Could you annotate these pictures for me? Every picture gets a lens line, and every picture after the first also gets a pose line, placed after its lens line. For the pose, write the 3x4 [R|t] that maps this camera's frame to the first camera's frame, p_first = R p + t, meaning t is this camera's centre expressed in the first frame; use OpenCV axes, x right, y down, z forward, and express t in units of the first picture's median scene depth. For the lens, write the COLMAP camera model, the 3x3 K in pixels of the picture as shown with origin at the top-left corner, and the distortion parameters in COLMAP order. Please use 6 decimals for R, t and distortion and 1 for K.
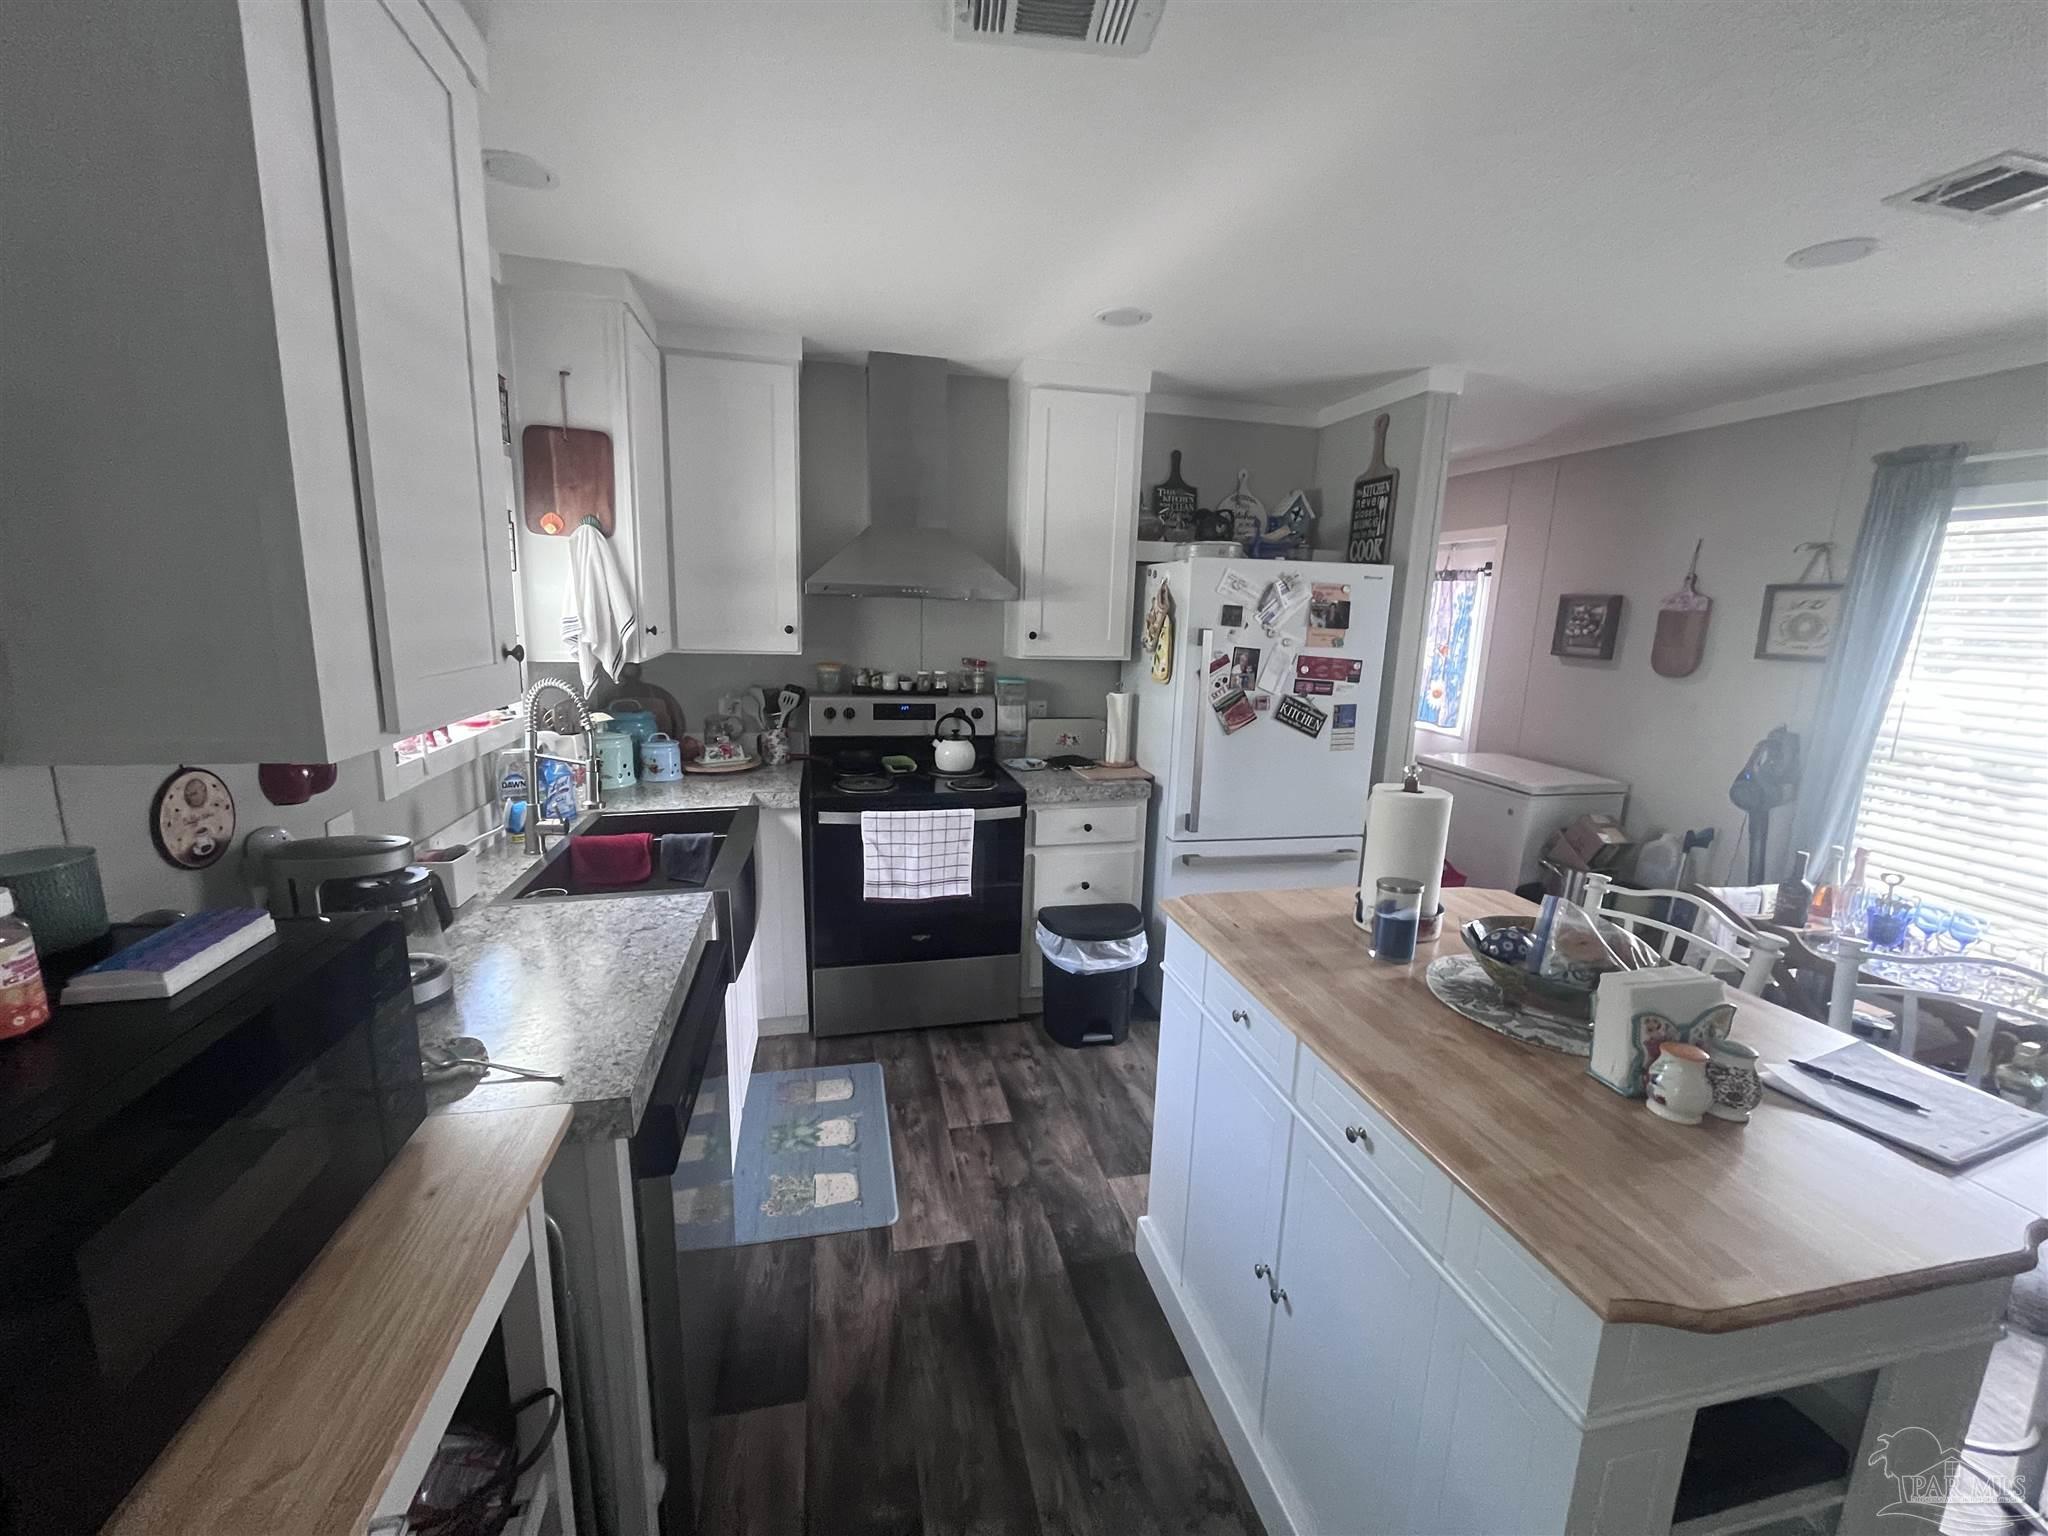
lens RADIAL K [[822.4, 0, 1010.5], [0, 822.4, 764.4], [0, 0, 1]] dist [0.000787, -0.000239]
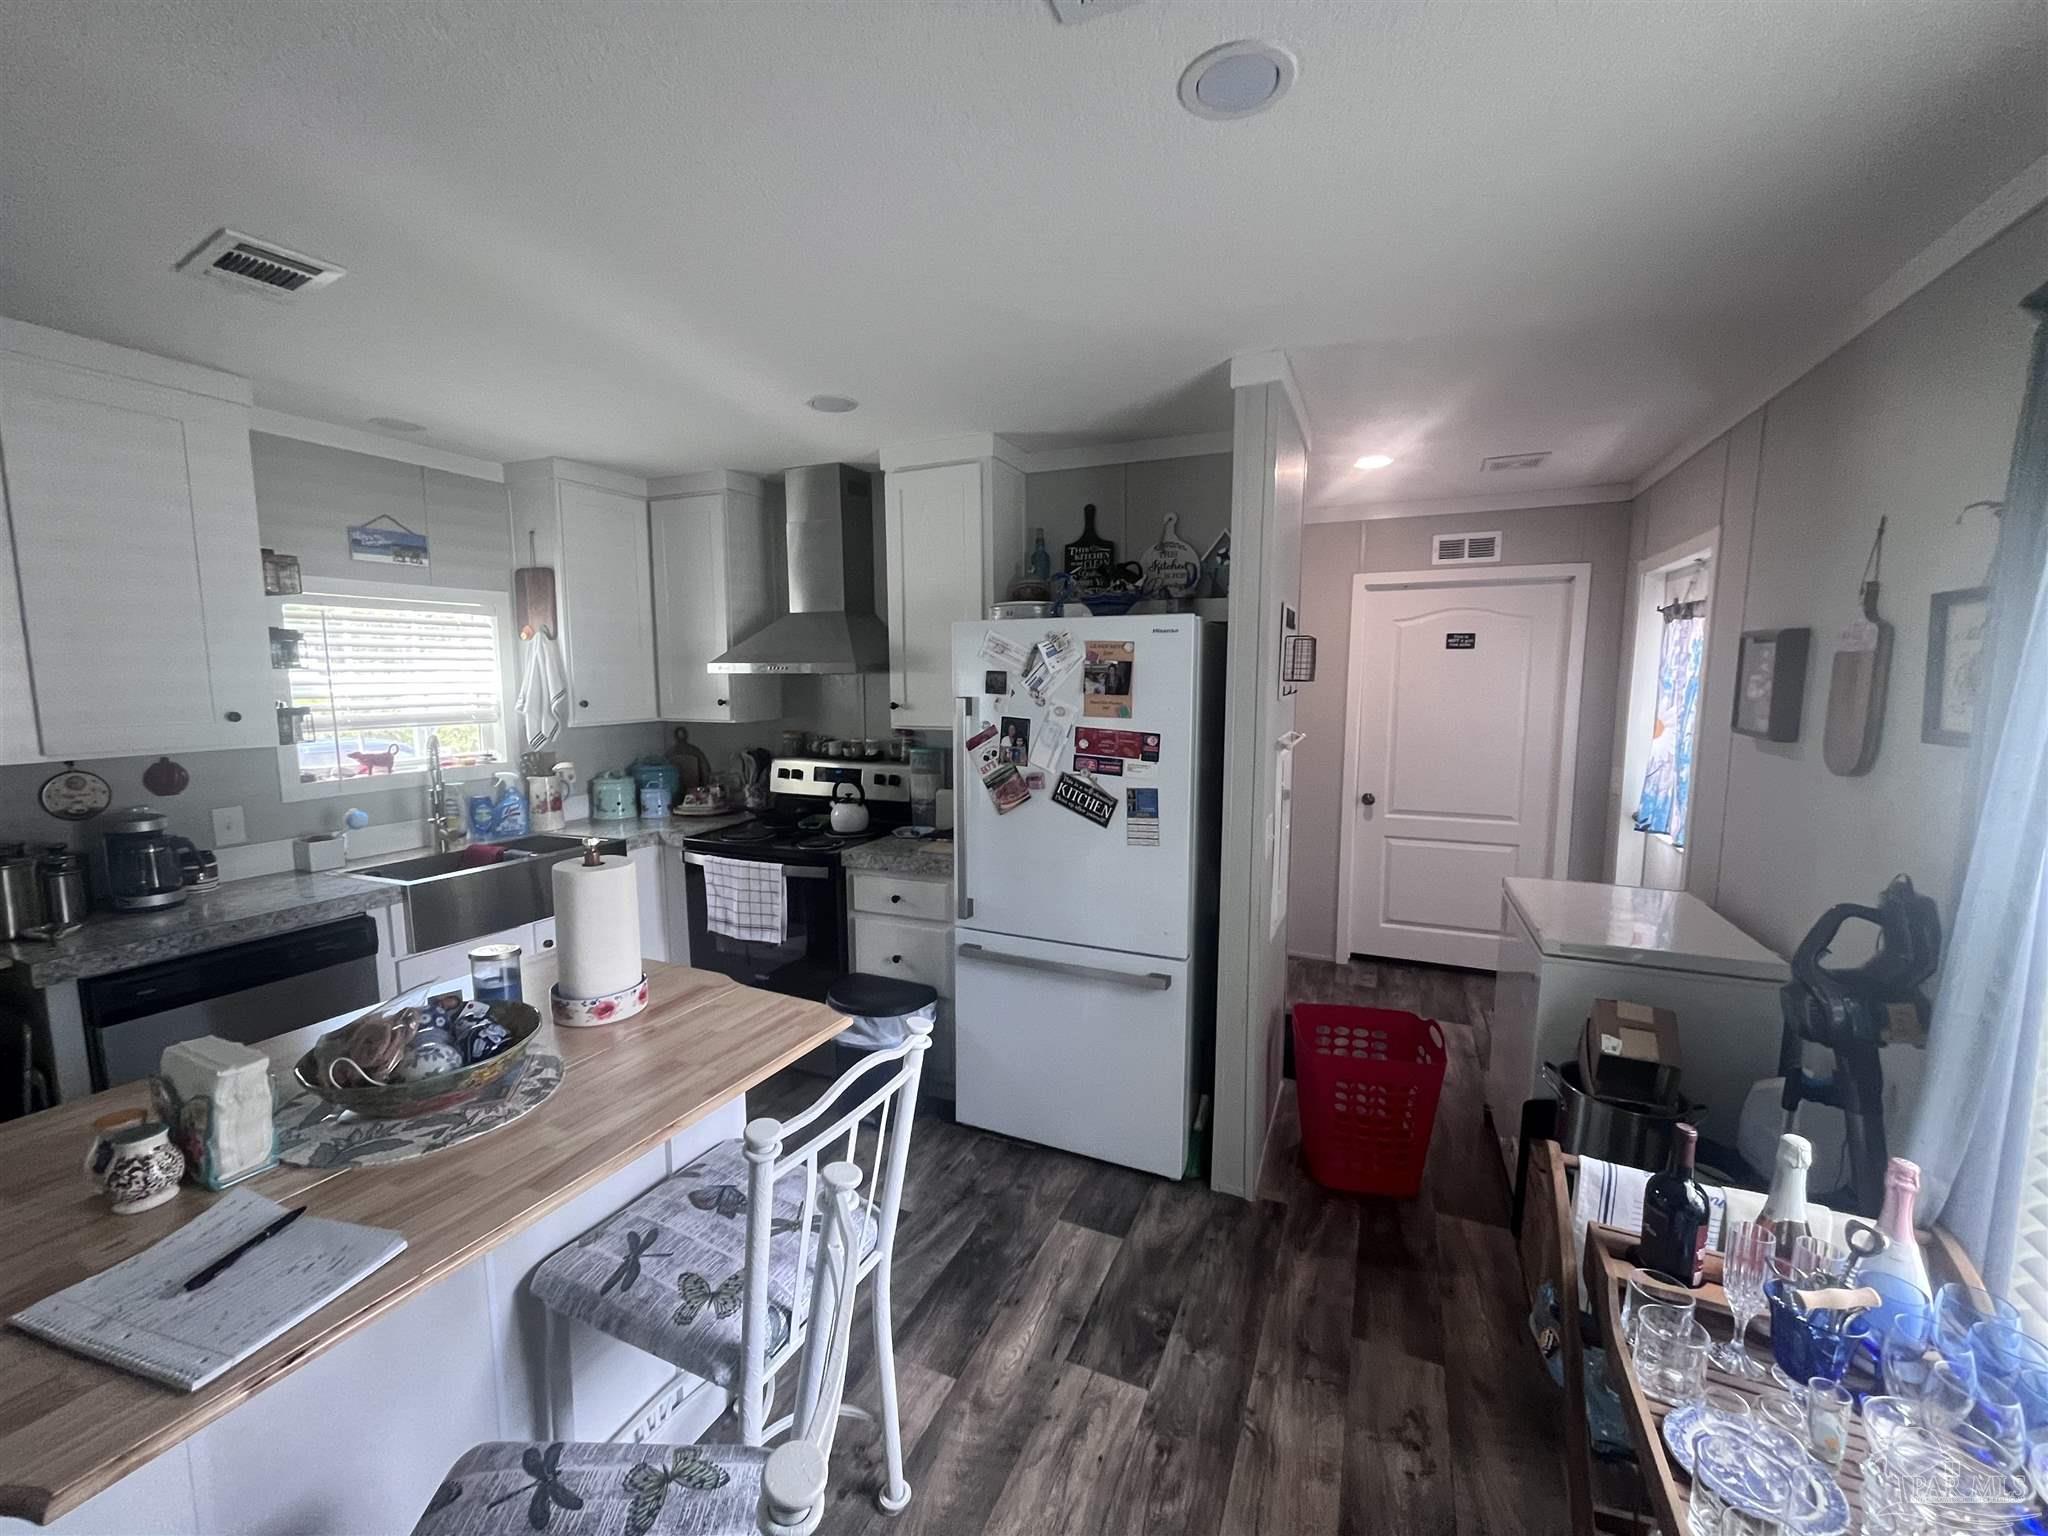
lens RADIAL K [[822.4, 0, 1014.9], [0, 822.4, 765.2], [0, 0, 1]] dist [0.000787, -0.000239]
pose [[0.796639, 0.036362, -0.603361, 0.812211], [-0.089701, 0.994248, -0.058517, -0.038231], [0.597763, 0.100739, 0.795318, 0.293476]]
